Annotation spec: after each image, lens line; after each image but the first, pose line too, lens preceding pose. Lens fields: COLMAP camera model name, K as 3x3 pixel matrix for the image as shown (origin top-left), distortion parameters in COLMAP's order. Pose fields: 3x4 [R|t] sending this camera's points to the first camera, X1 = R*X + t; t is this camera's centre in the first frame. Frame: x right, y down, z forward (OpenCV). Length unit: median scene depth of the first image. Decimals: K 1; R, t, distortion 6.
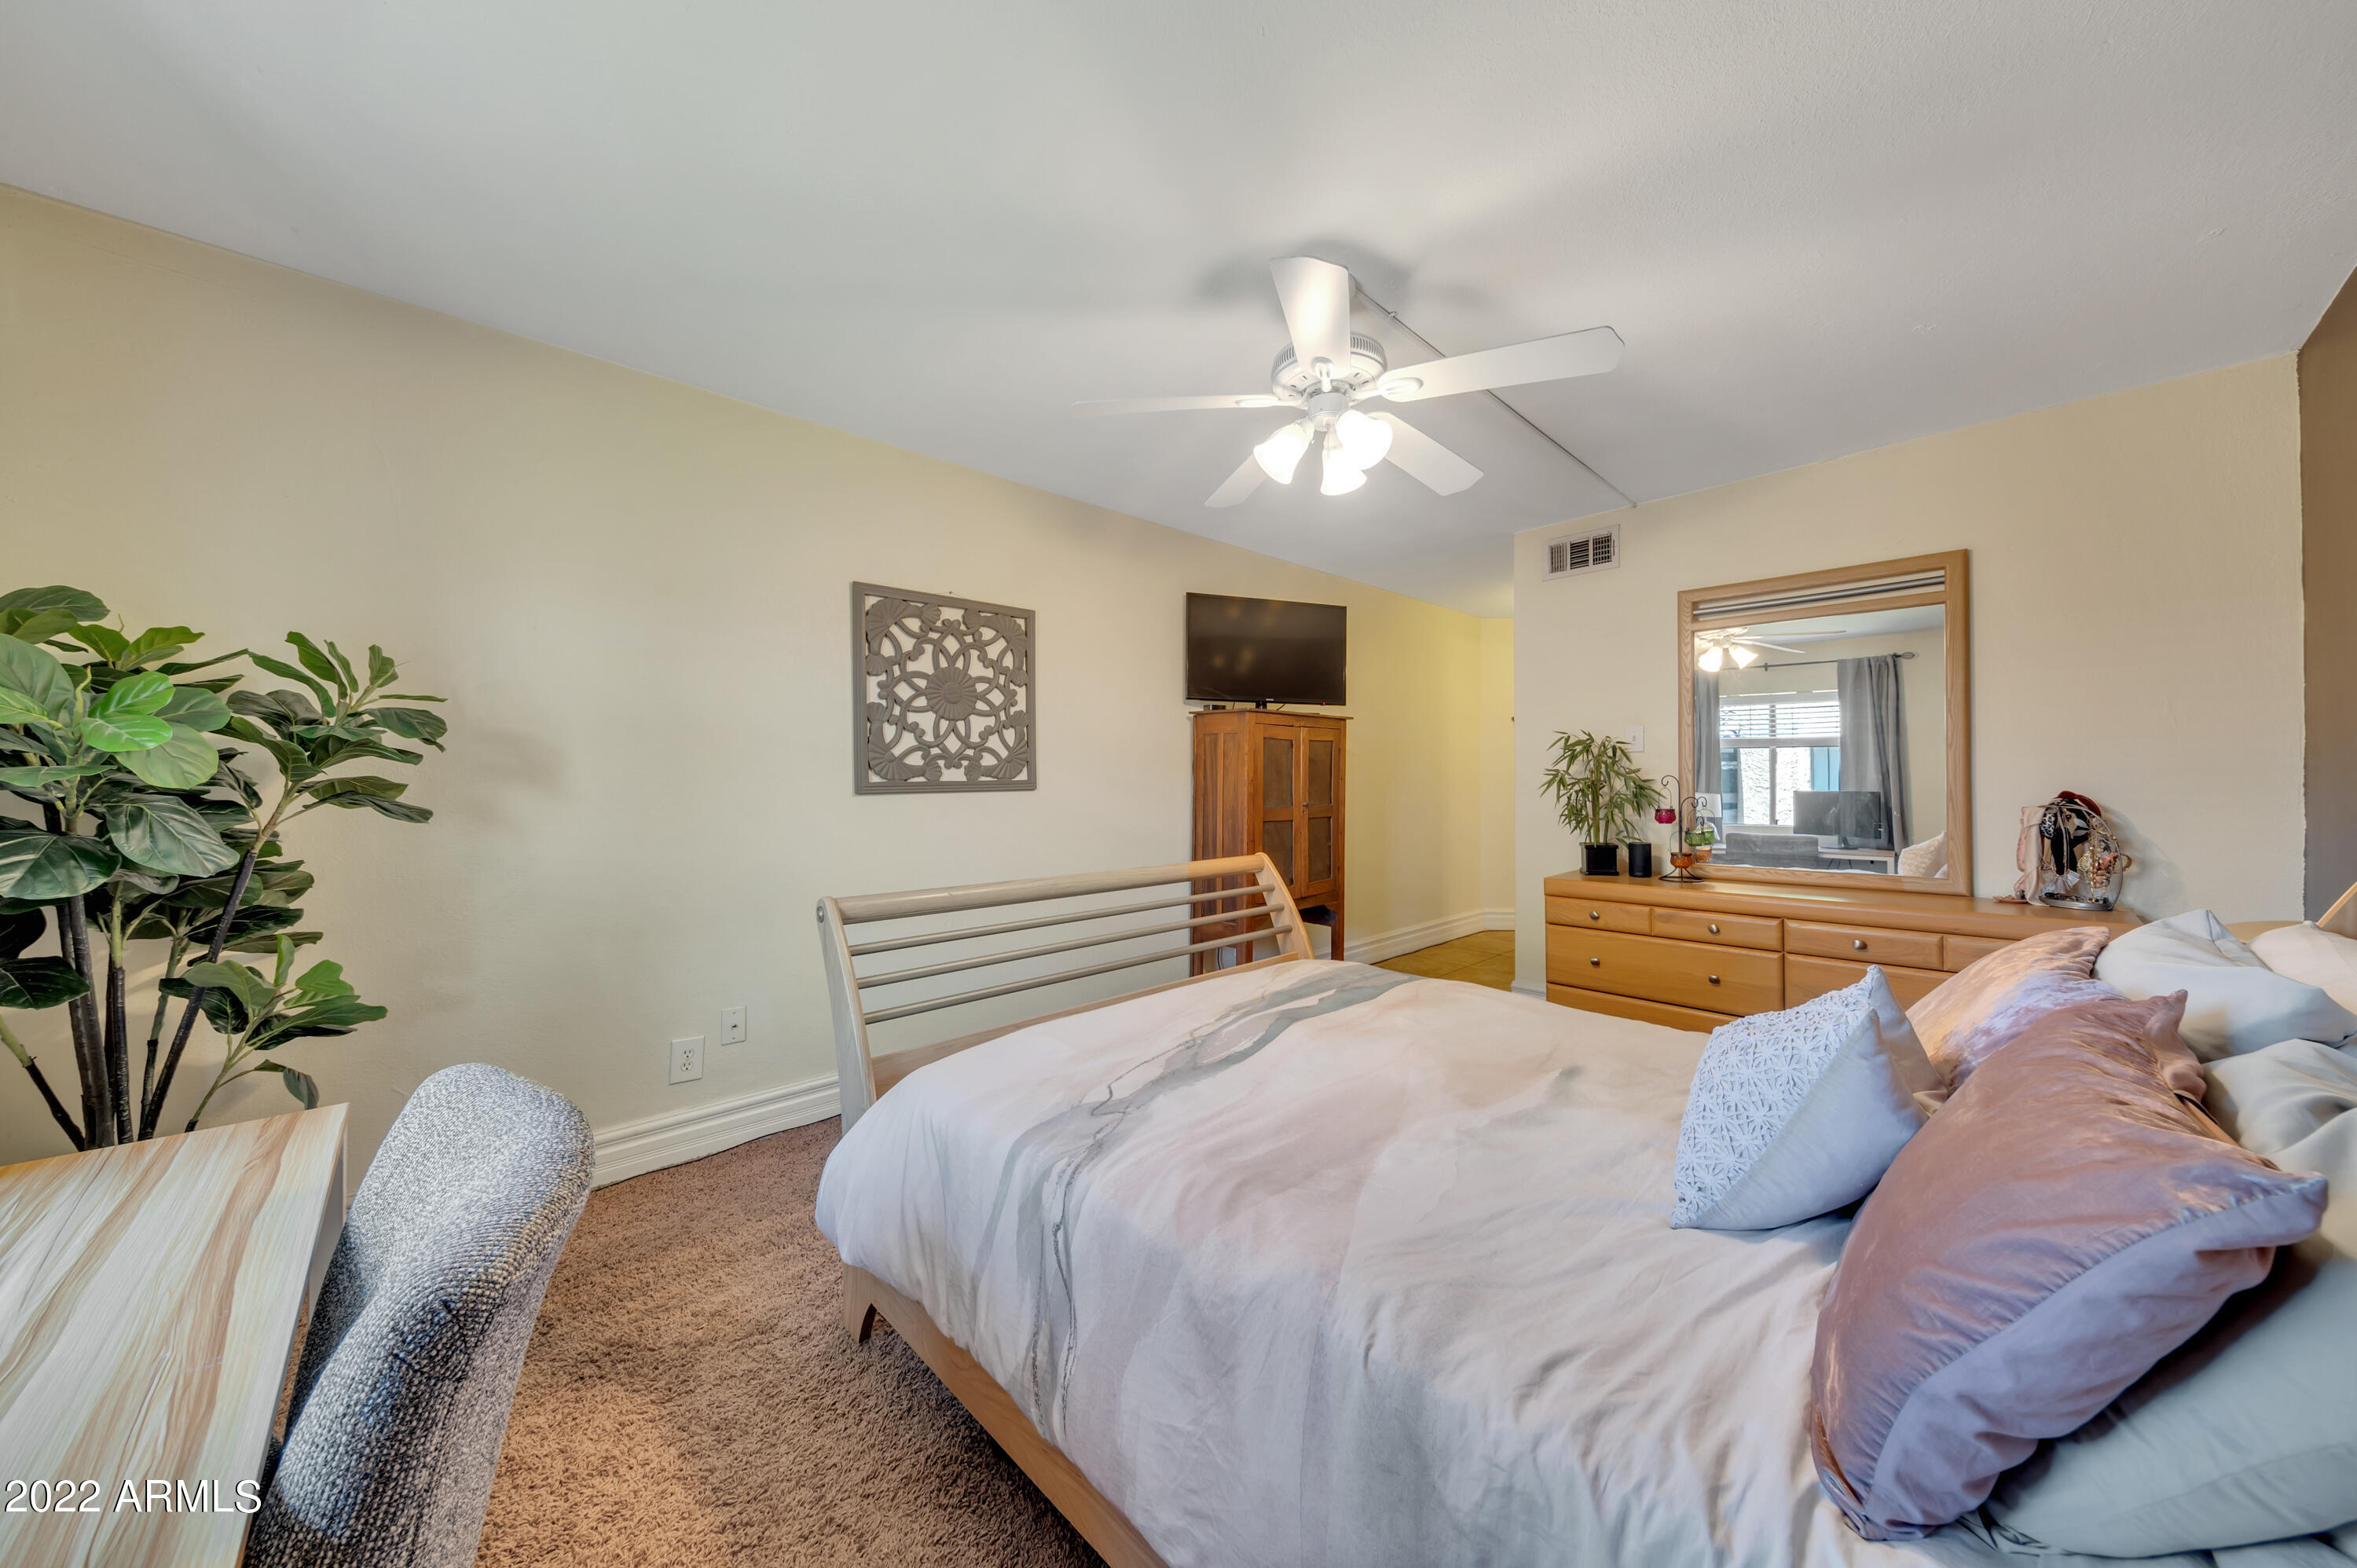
lens RADIAL K [[786.0, 0, 1170.9], [0, 786.0, 776.3], [0, 0, 1]] dist [0.001861, -0.002271]
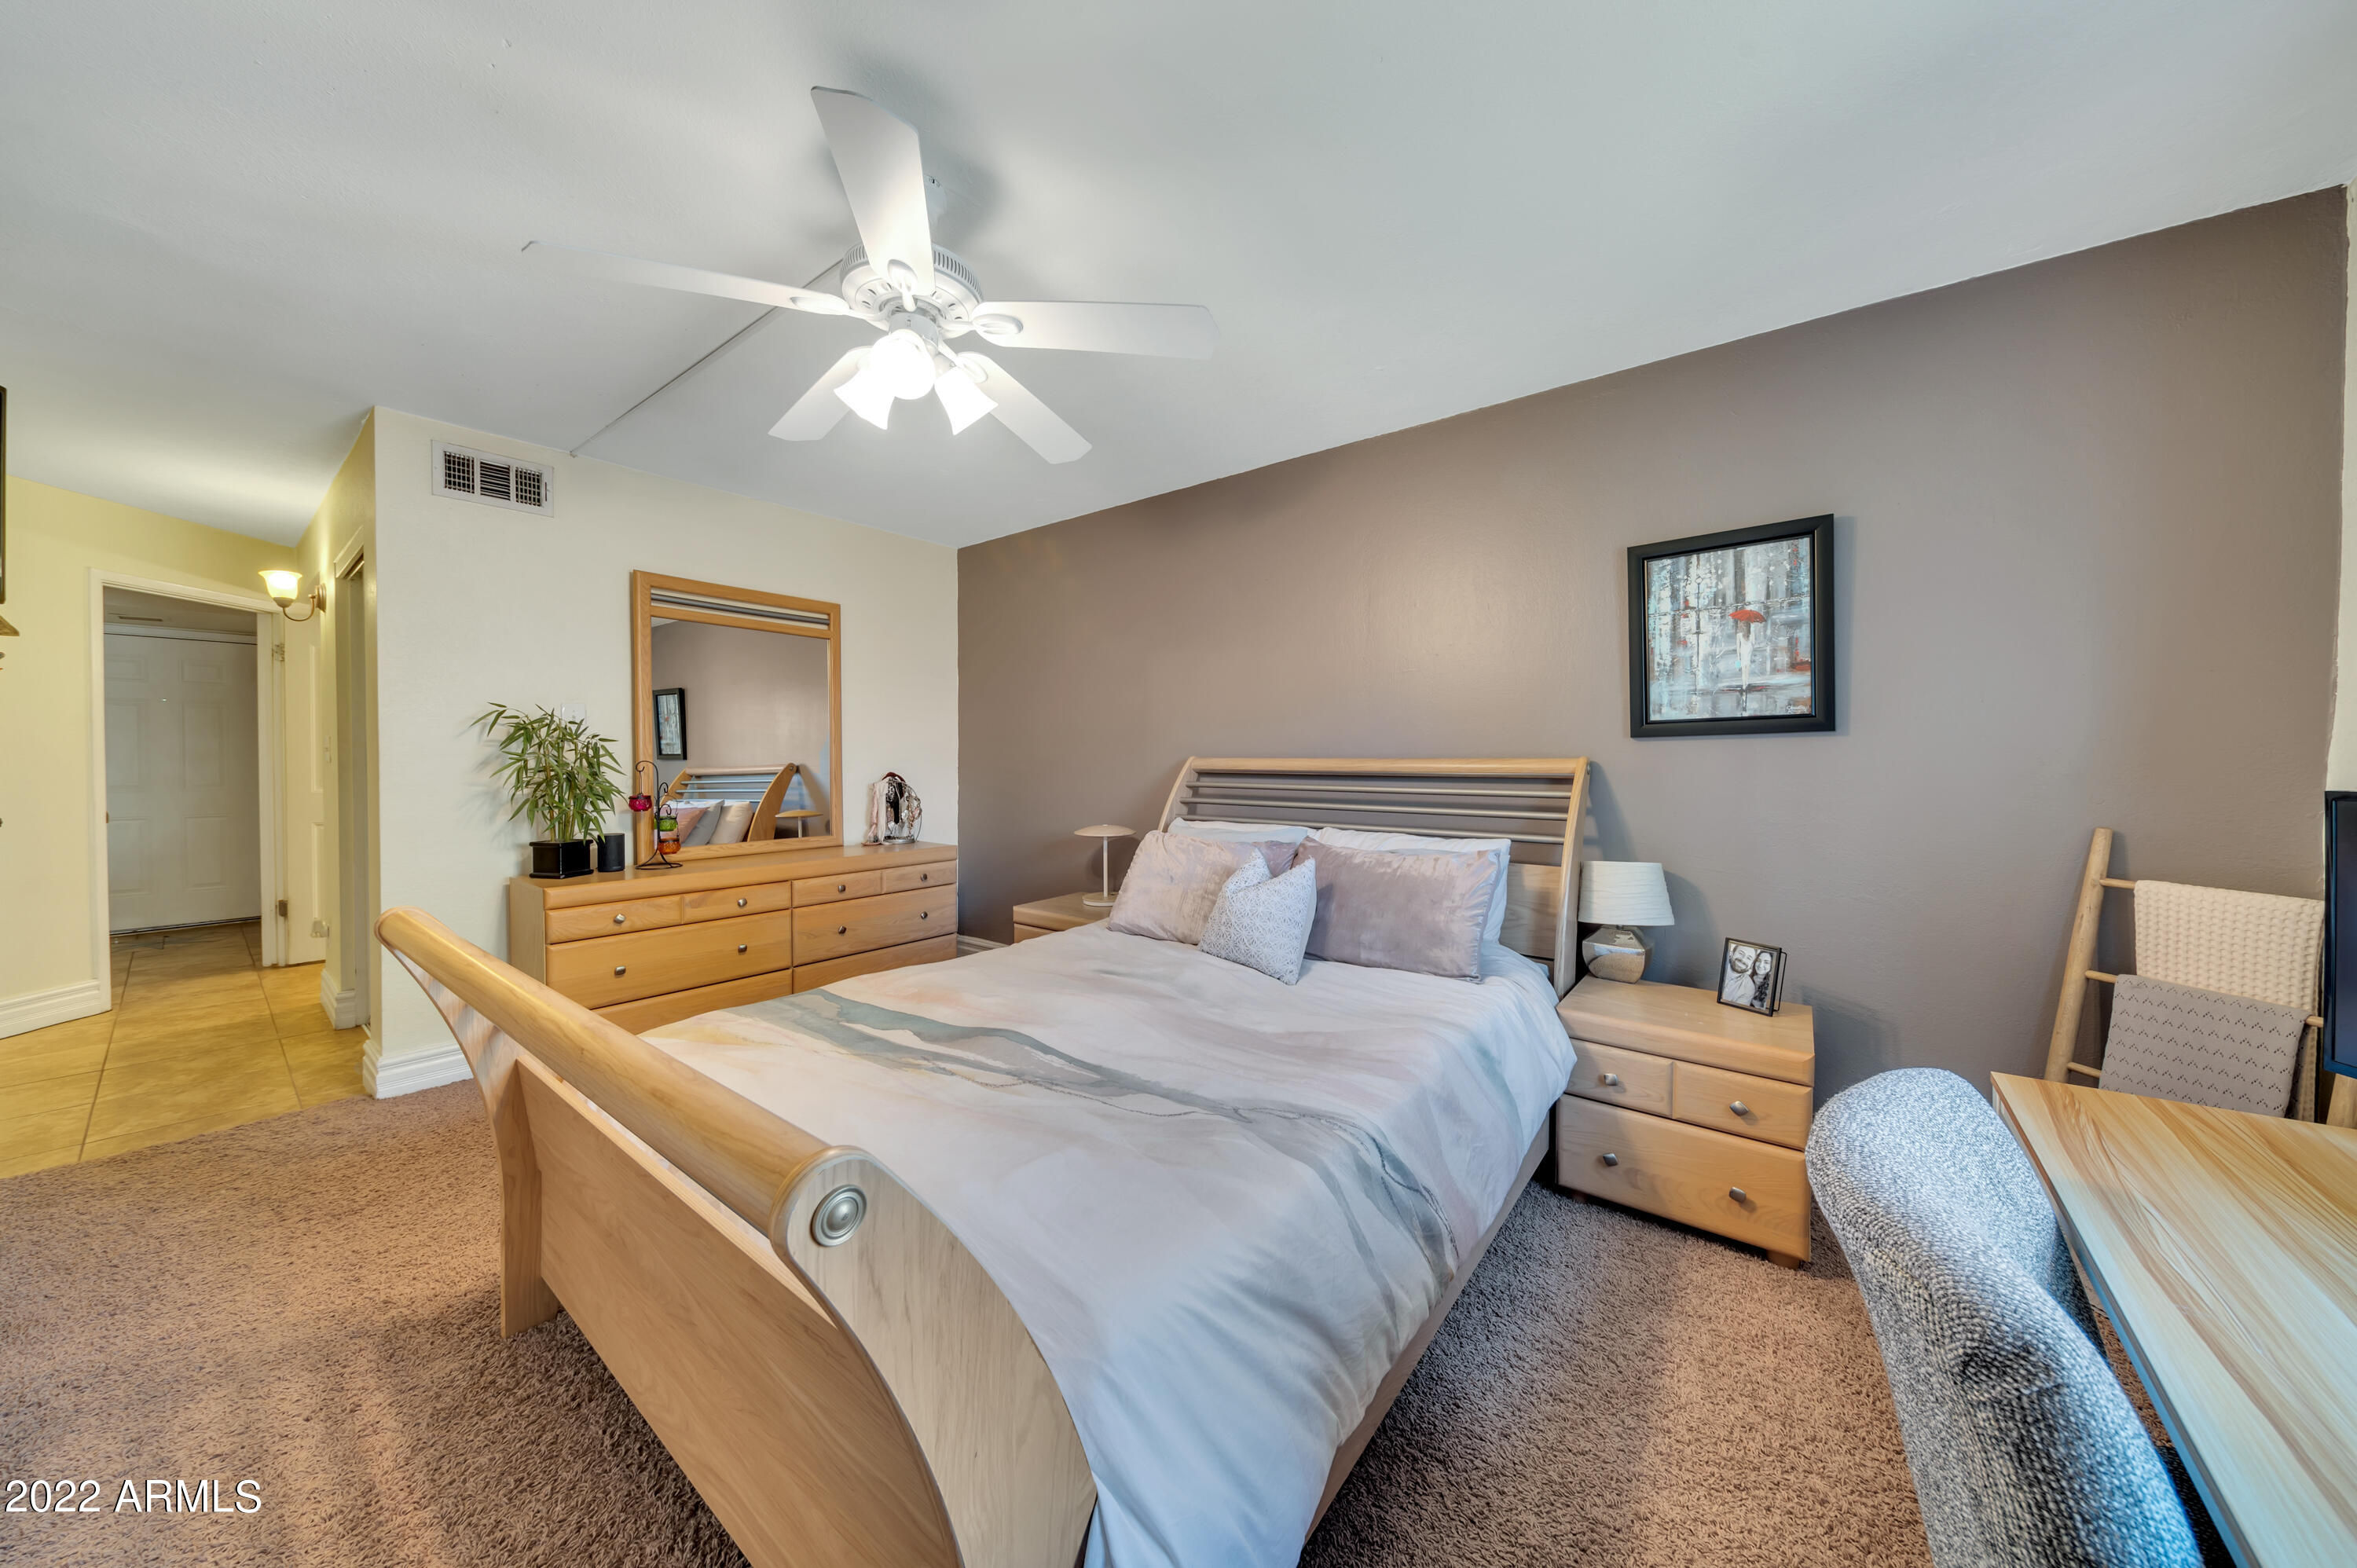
lens RADIAL K [[786.0, 0, 1172.6], [0, 786.0, 772.3], [0, 0, 1]] dist [0.001861, -0.002271]
pose [[-0.136314, -0.010059, 0.990615, -0.419904], [-0.002431, 0.999949, 0.009819, 0.001954], [-0.990663, -0.001070, -0.136332, 0.506560]]
